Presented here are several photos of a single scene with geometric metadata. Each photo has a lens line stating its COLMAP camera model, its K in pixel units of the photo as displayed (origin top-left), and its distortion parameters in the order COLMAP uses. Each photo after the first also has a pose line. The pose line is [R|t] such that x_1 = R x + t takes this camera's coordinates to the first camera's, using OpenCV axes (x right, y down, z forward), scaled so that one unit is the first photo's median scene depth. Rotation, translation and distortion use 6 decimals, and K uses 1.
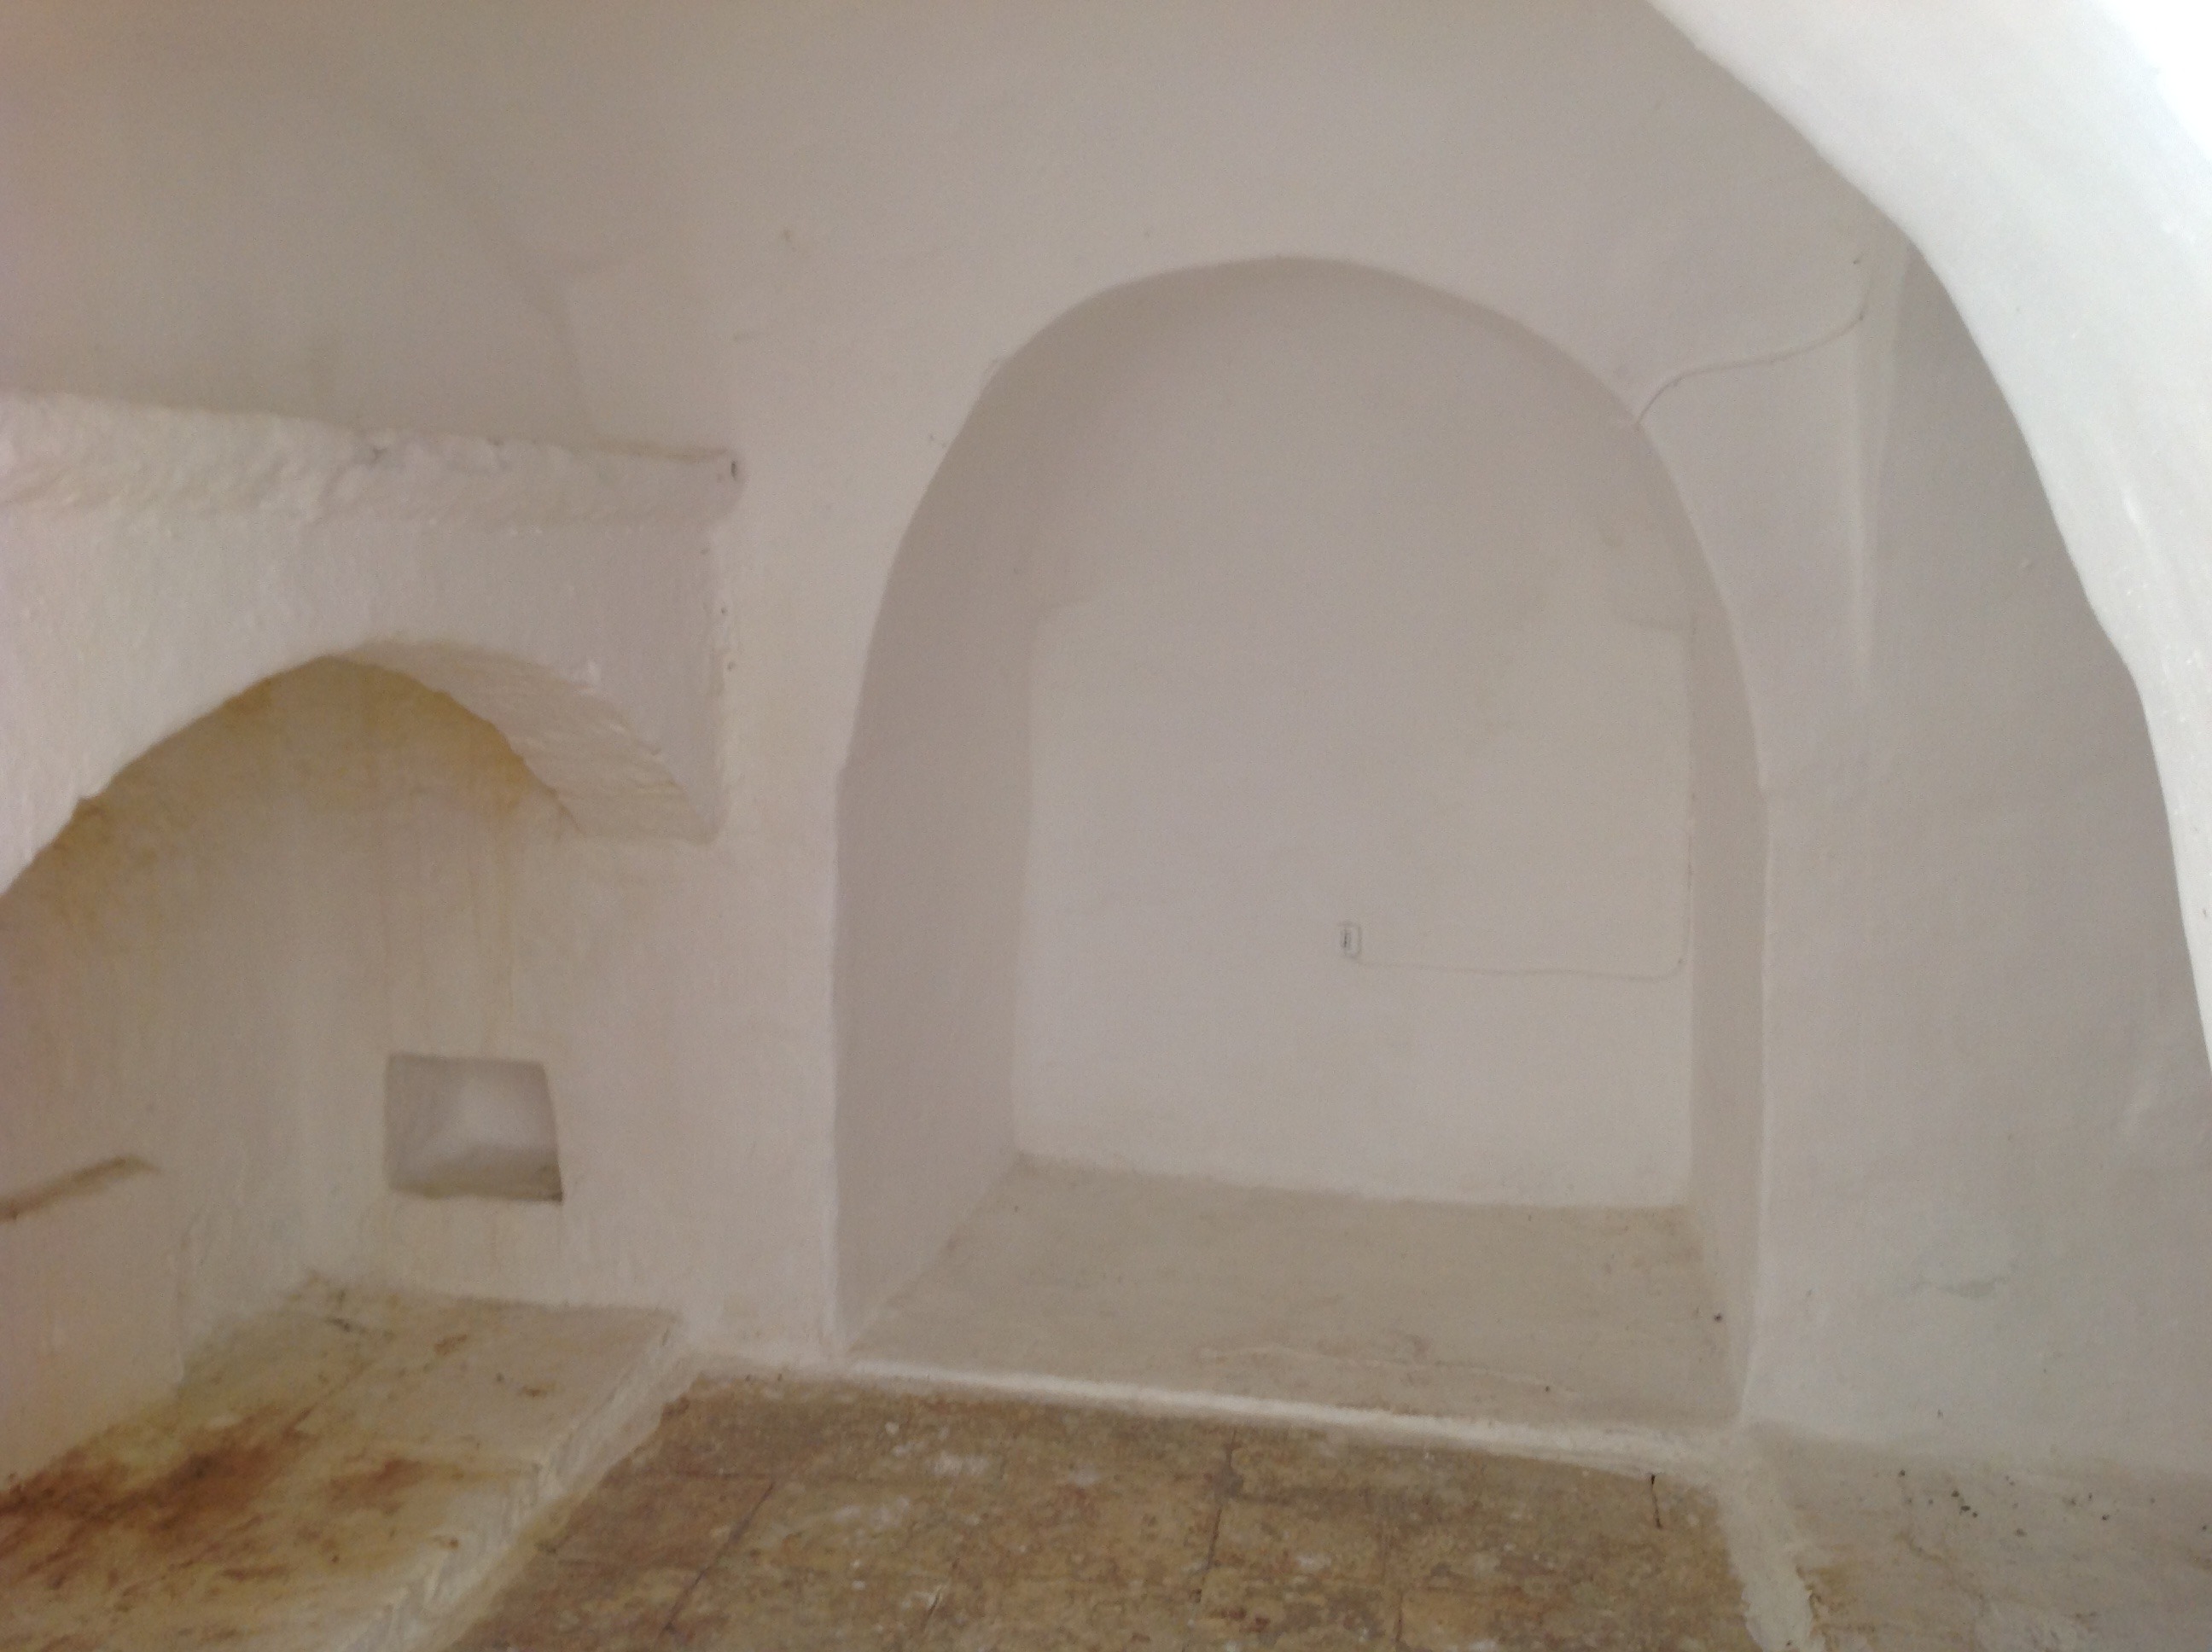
lens RADIAL K [[2272.1, 0, 1106.0], [0, 2272.1, 826.0], [0, 0, 1]] dist [0.003426, 0.006817]
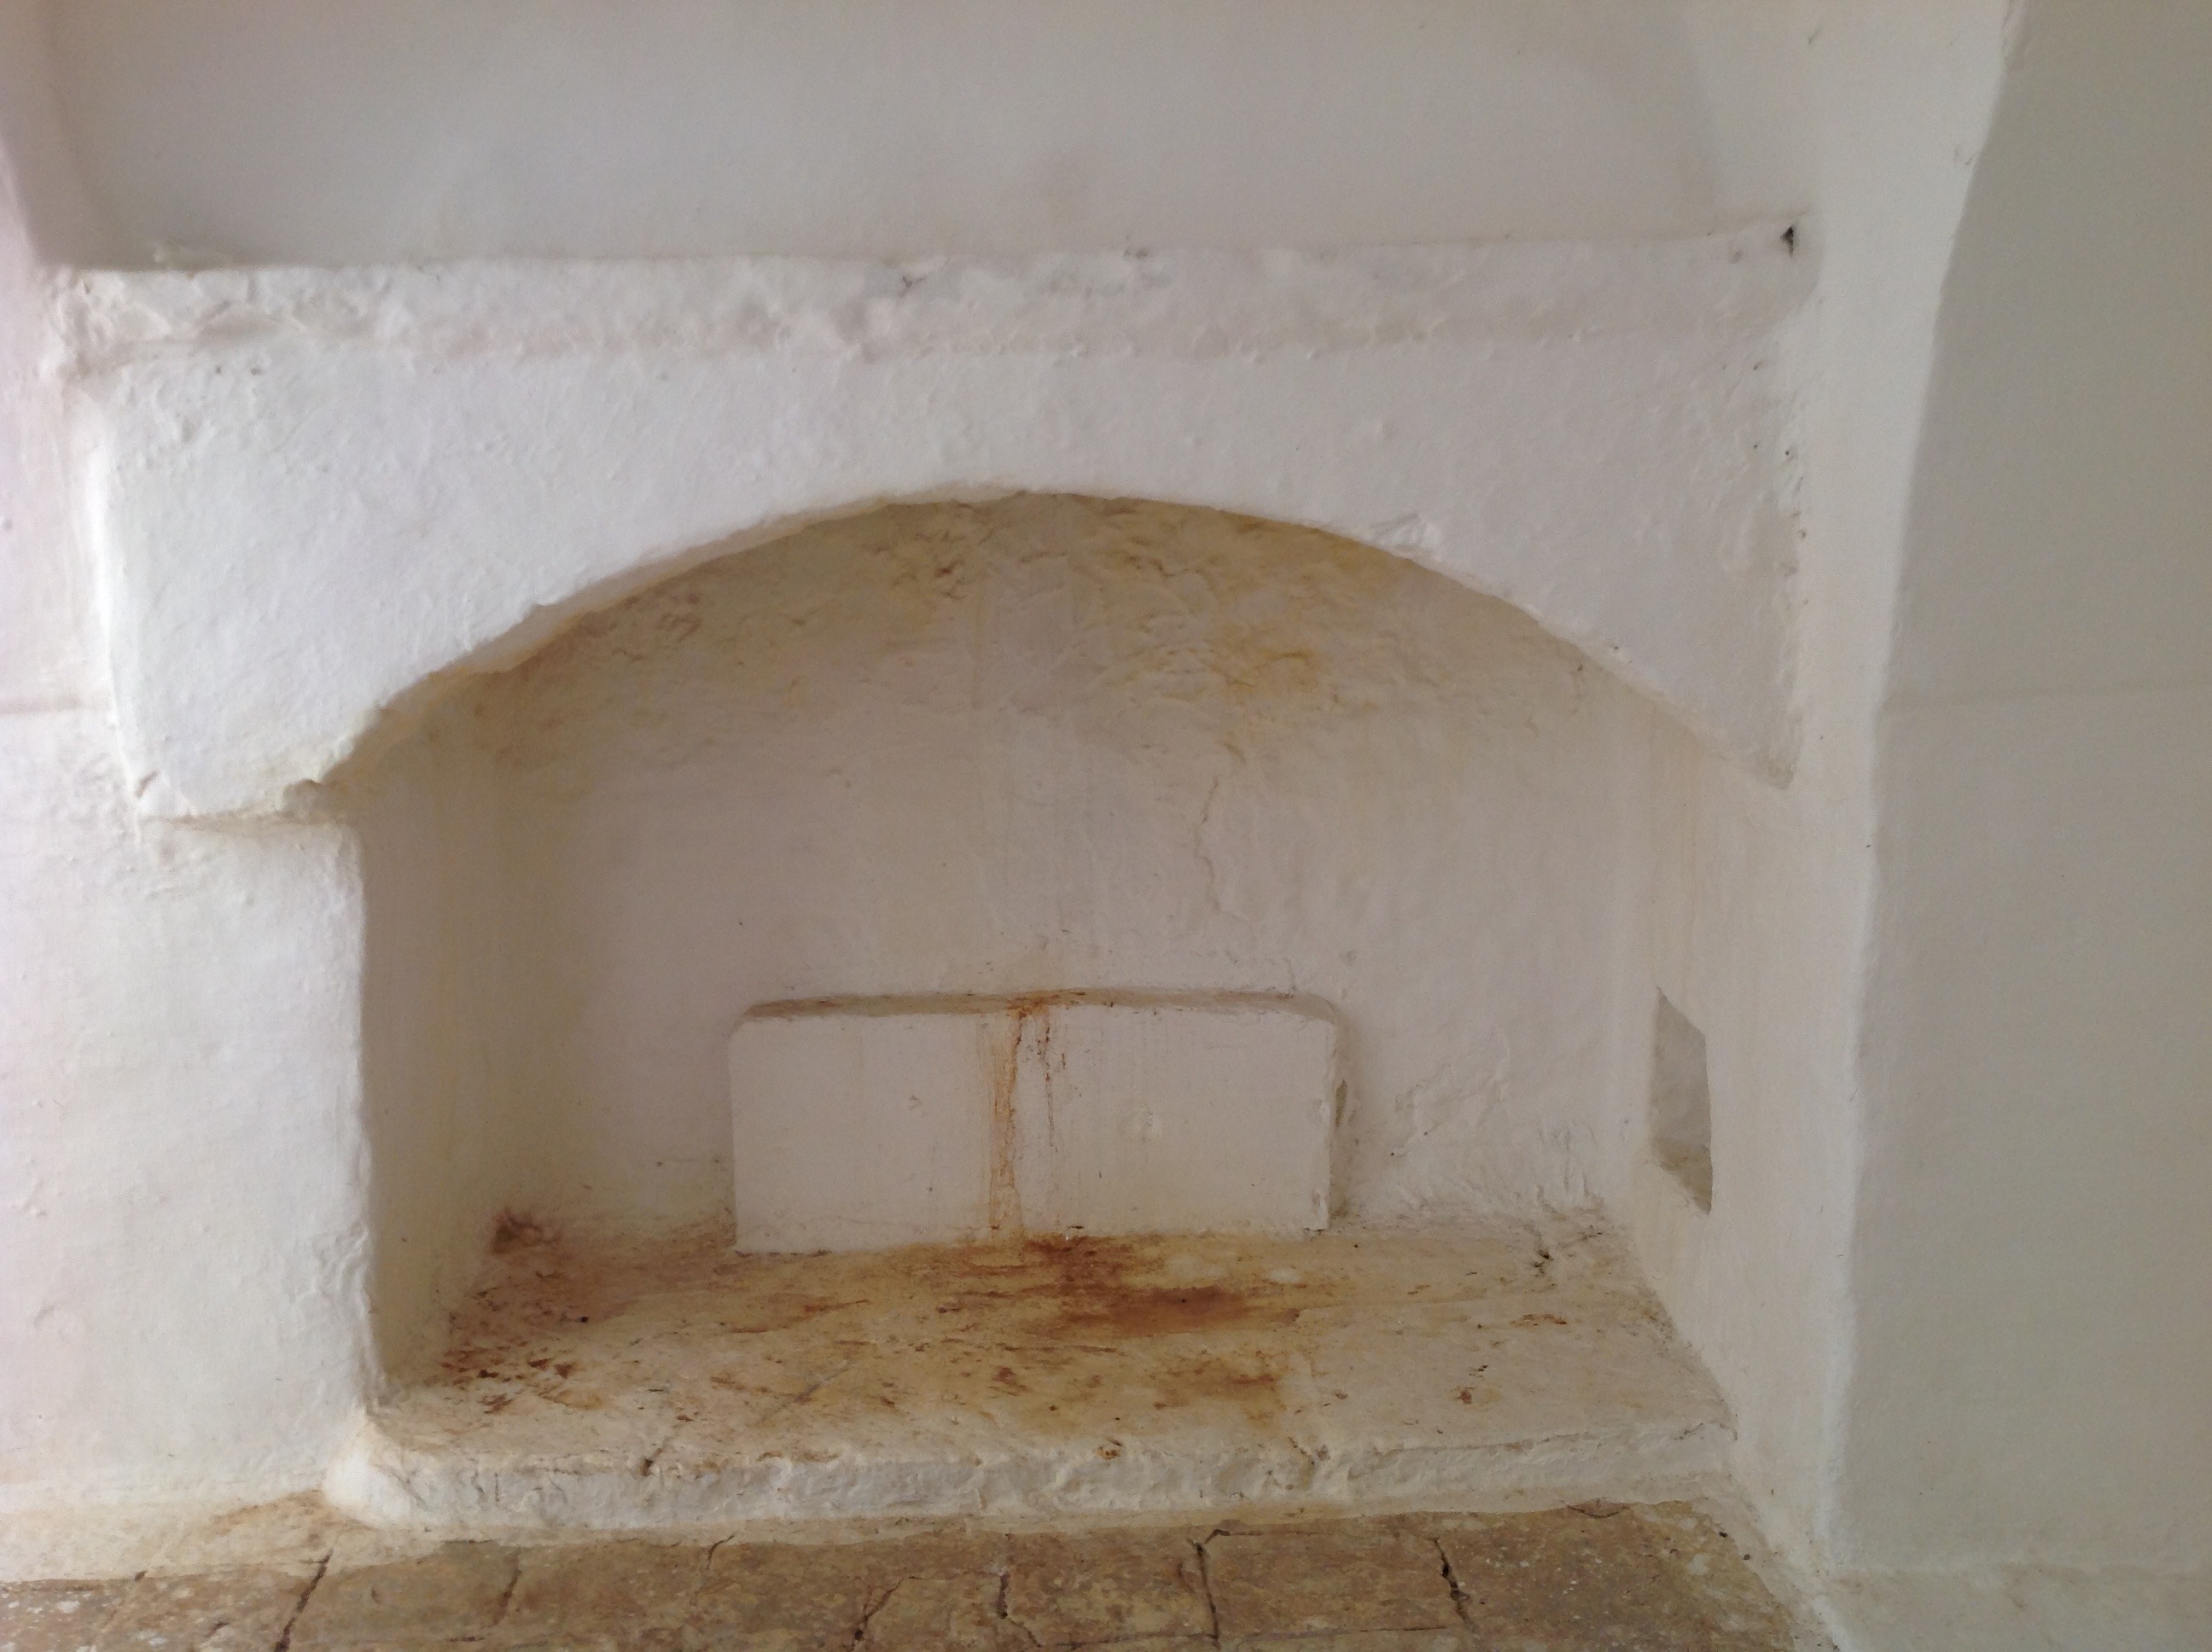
lens RADIAL K [[2203.9, 0, 1106.0], [0, 2203.9, 826.0], [0, 0, 1]] dist [0.151456, 0.001346]
pose [[0.169723, 0.168581, -0.970966, 0.627749], [-0.100017, 0.983119, 0.153209, -0.089301], [0.980403, 0.071110, 0.183719, 0.907138]]
